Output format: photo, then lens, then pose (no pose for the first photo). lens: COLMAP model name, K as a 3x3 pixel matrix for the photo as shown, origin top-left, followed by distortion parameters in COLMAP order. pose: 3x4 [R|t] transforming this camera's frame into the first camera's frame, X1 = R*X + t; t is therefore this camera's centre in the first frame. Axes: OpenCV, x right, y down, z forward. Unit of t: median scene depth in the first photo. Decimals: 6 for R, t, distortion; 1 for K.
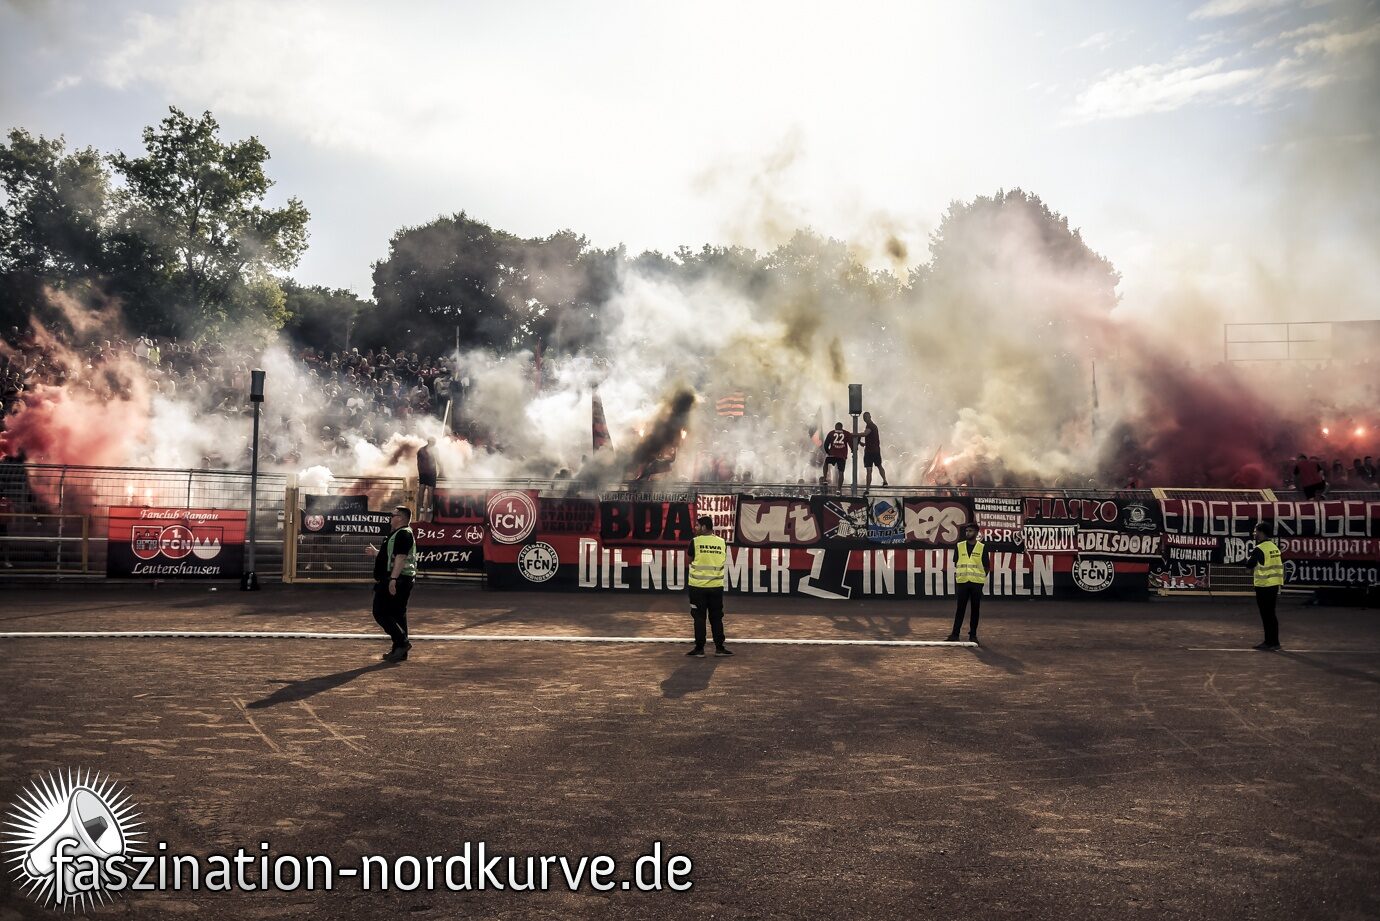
lens RADIAL K [[980.9, 0, 690.0], [0, 980.9, 460.5], [0, 0, 1]] dist [-0.084388, 0.040431]
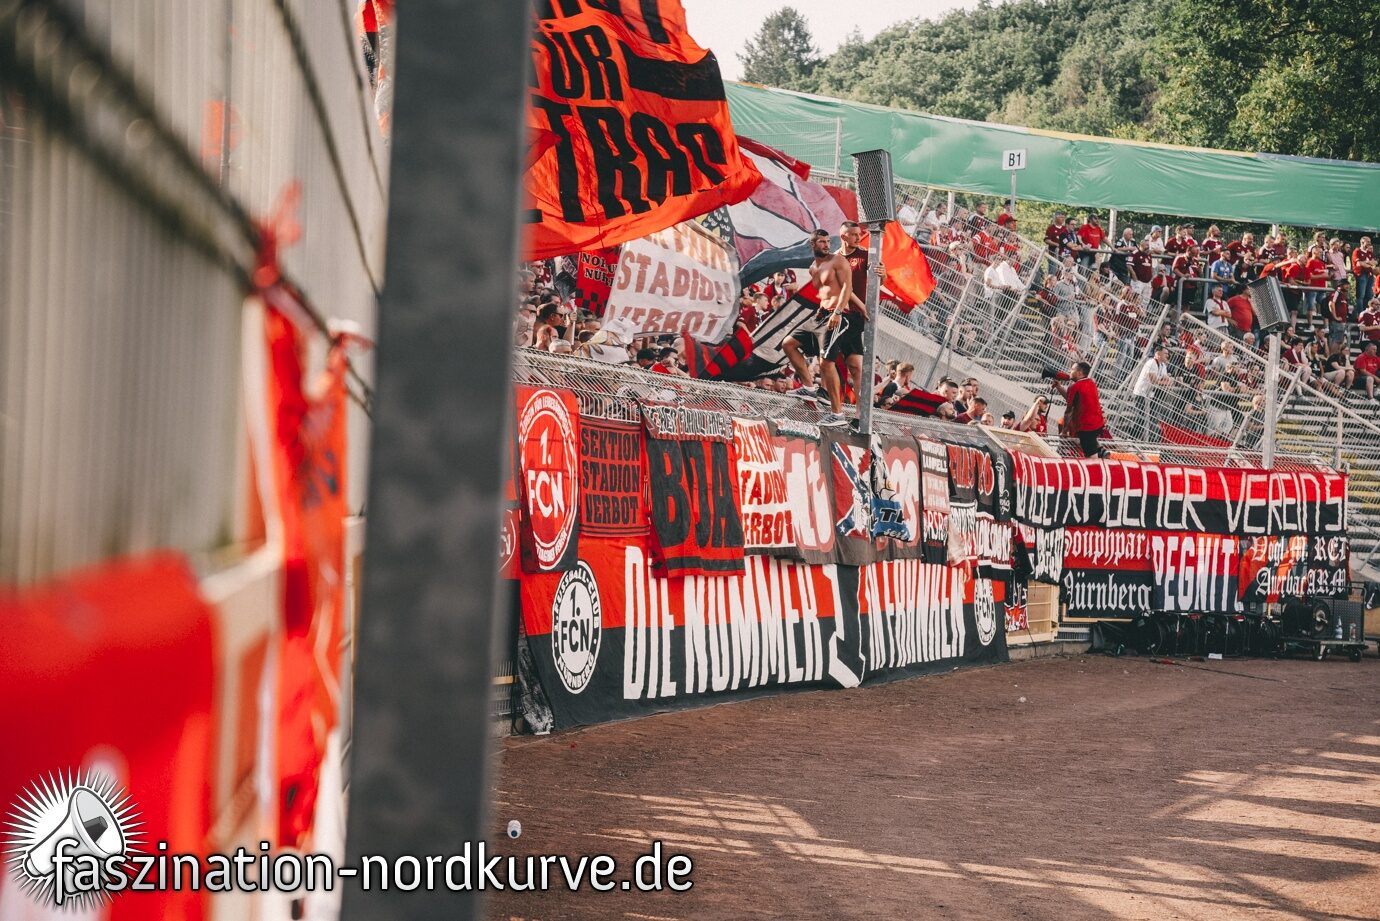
lens RADIAL K [[3170.3, 0, 689.3], [0, 3170.3, 429.2], [0, 0, 1]] dist [0.735293, 0.455335]
pose [[0.283582, 0.017923, 0.958780, -1.105270], [-0.100099, 0.994917, 0.011008, 0.028391], [-0.953709, -0.099095, 0.283935, 0.699084]]
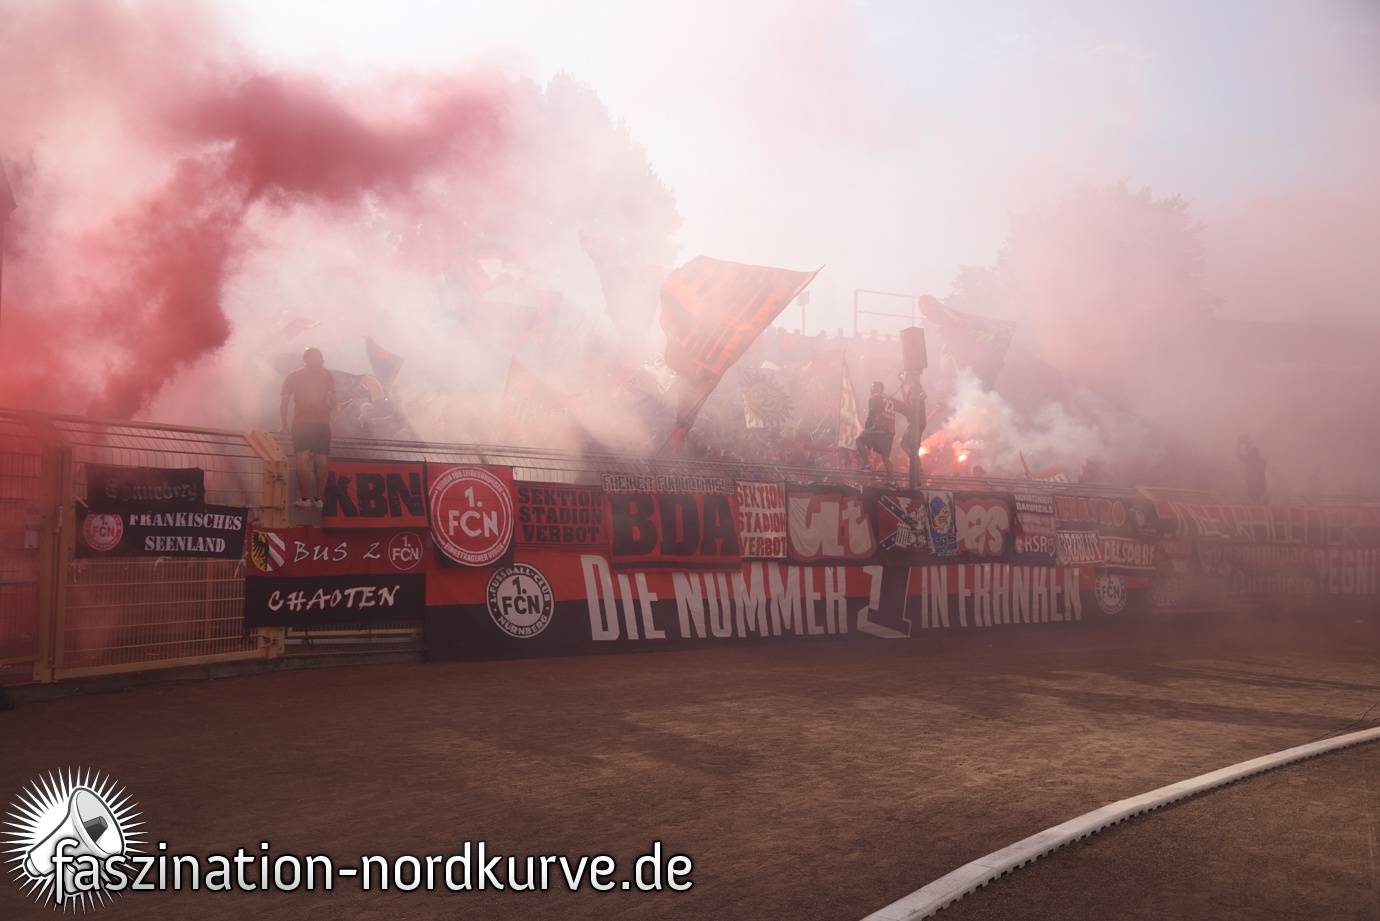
lens RADIAL K [[1308.6, 0, 693.4], [0, 1308.6, 478.2], [0, 0, 1]] dist [0.121099, -0.142708]
pose [[0.754059, 0.022672, 0.656415, -0.562433], [-0.045336, 0.998817, 0.017581, 0.019691], [-0.655240, -0.043017, 0.754195, 0.400015]]
